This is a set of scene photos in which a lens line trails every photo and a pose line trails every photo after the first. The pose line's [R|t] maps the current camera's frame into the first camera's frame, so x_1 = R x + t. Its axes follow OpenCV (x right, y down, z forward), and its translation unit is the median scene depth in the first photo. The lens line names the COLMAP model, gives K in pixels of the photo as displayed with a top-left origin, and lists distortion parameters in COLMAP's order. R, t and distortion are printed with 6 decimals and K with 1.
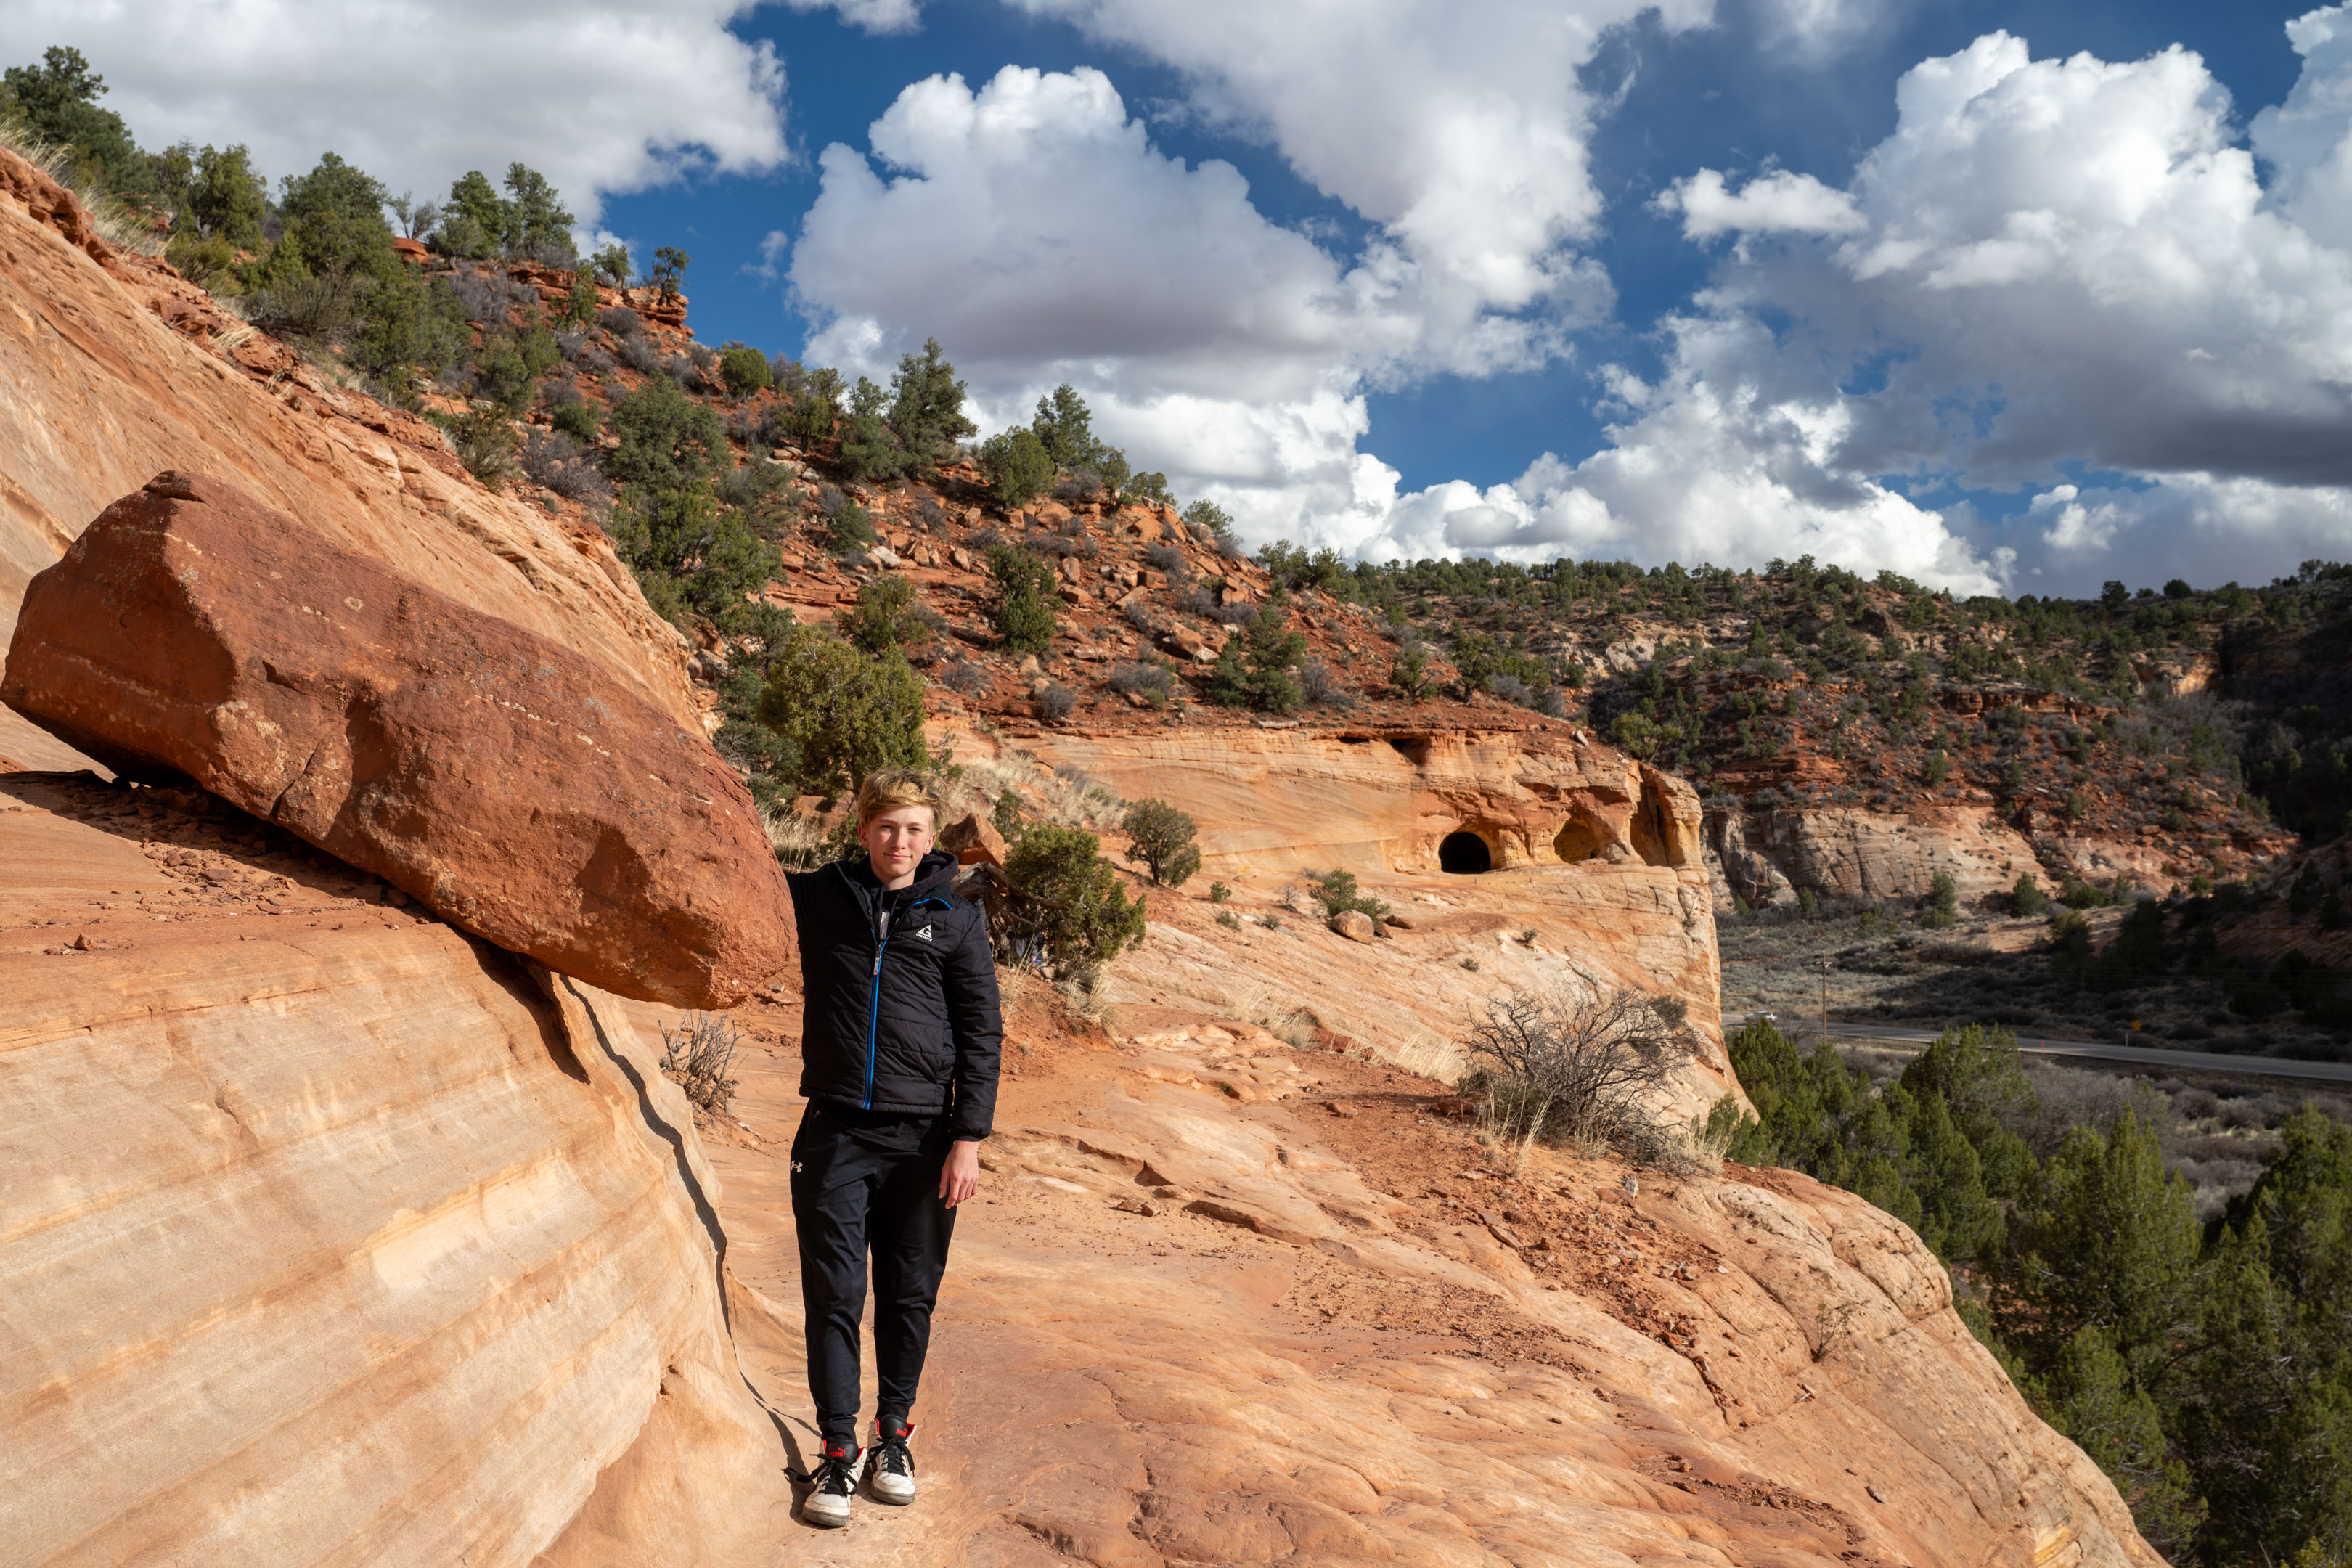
lens RADIAL K [[2478.8, 0, 1150.3], [0, 2478.8, 756.1], [0, 0, 1]] dist [-0.004154, 0.016903]
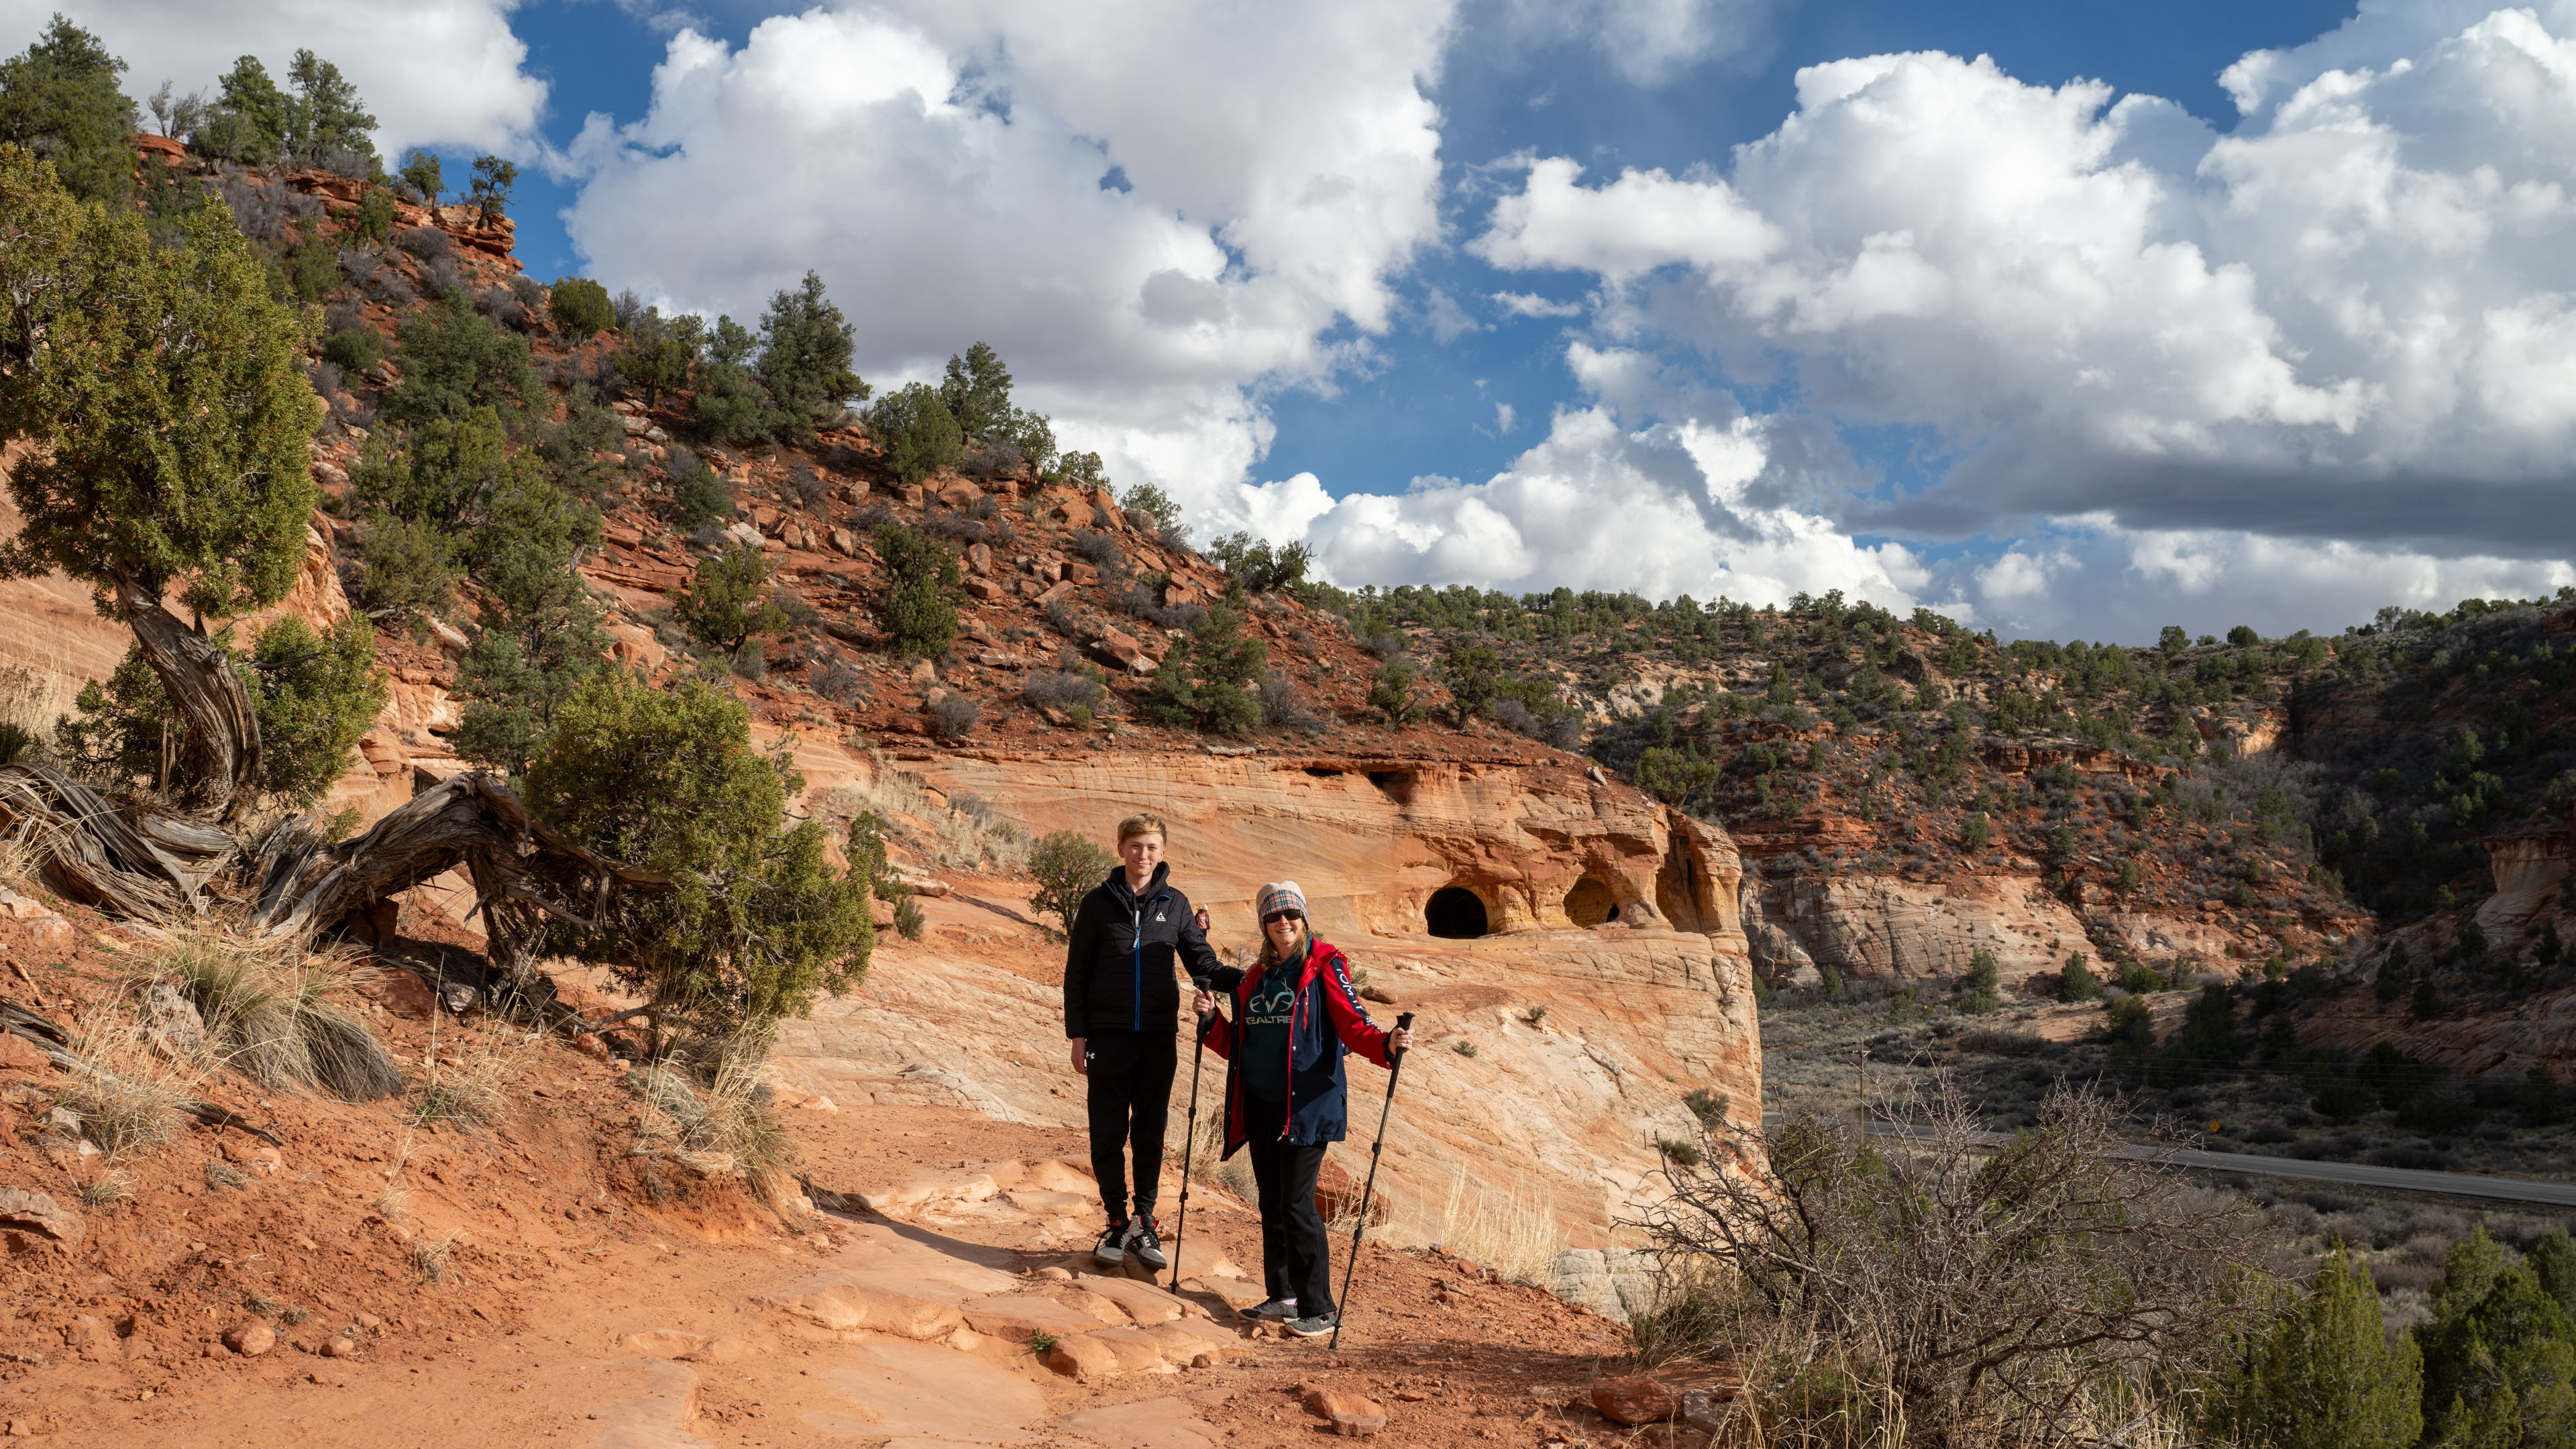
lens RADIAL K [[2805.9, 0, 1274.0], [0, 2805.9, 816.8], [0, 0, 1]] dist [-0.000313, 0.004396]
pose [[0.997720, 0.014645, 0.065879, 0.004332], [-0.014760, 0.999890, 0.001254, 0.006000], [-0.065853, -0.002223, 0.997827, 0.066654]]
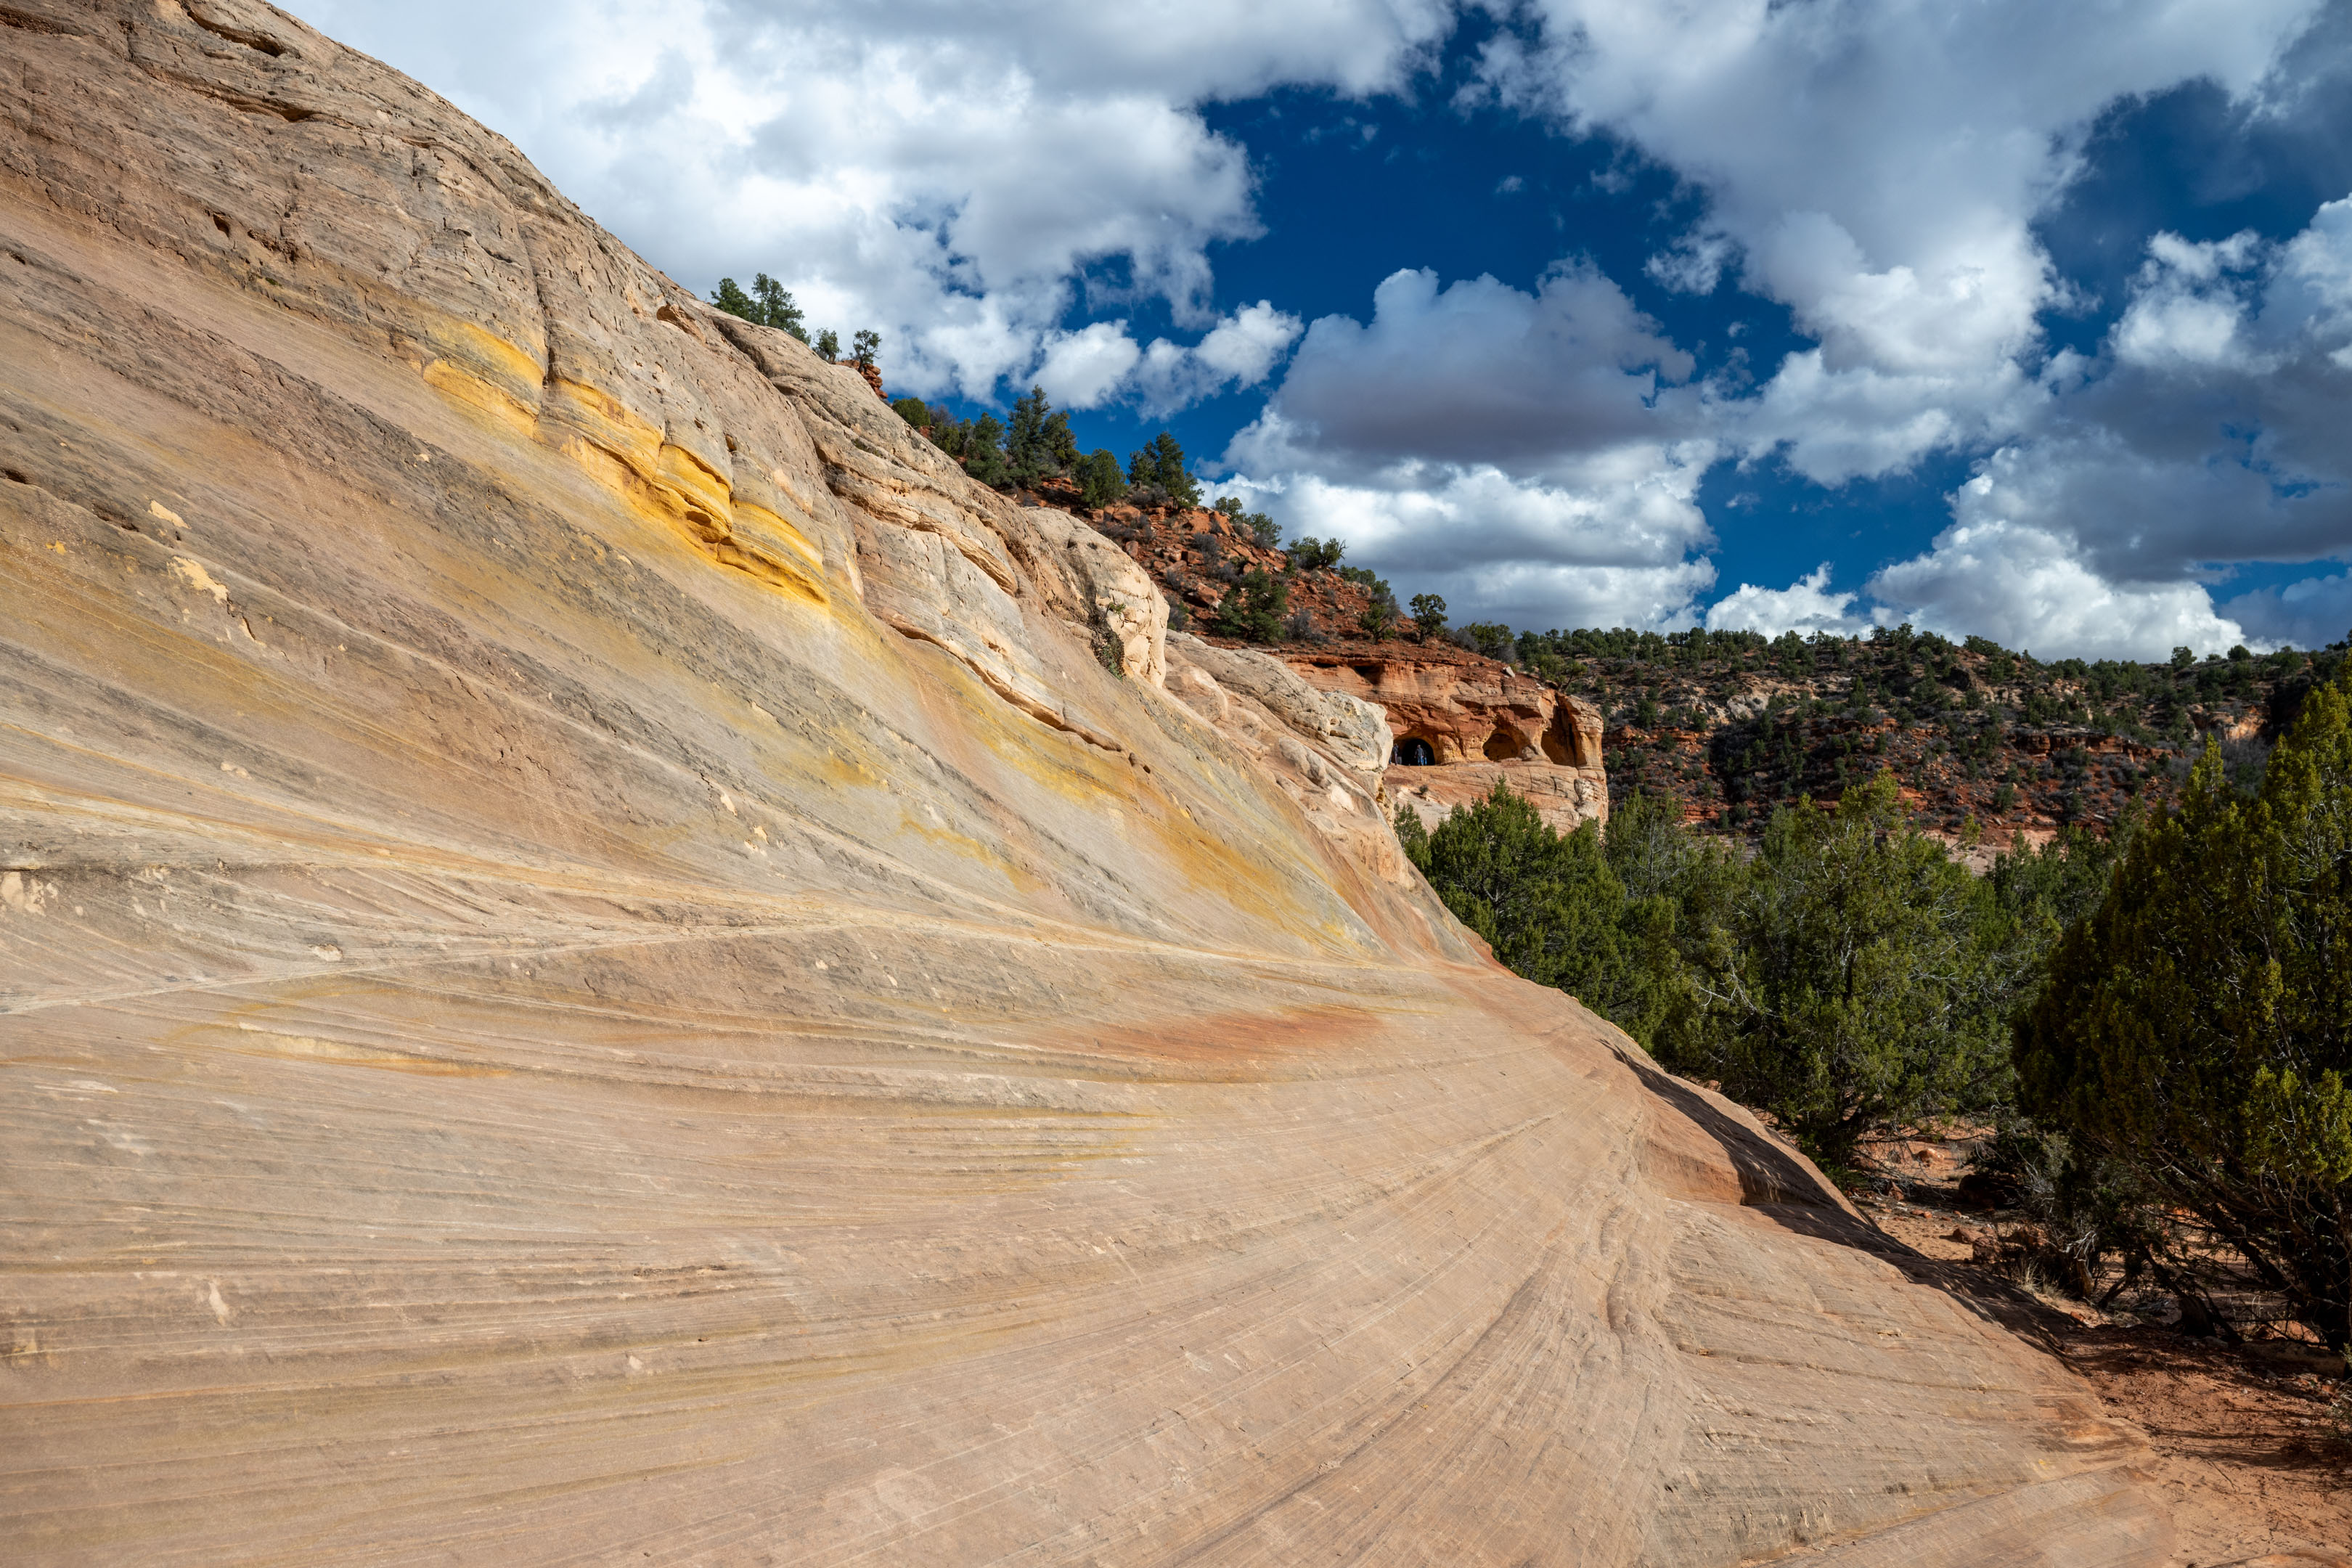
lens RADIAL K [[2090.7, 0, 1176.0], [0, 2090.7, 784.0], [0, 0, 1]] dist [0.002757, -0.004408]
pose [[0.994300, 0.003272, -0.106564, 0.101809], [-0.005307, 0.999809, -0.018818, 0.066750], [0.106482, 0.019276, 0.994128, -0.125015]]
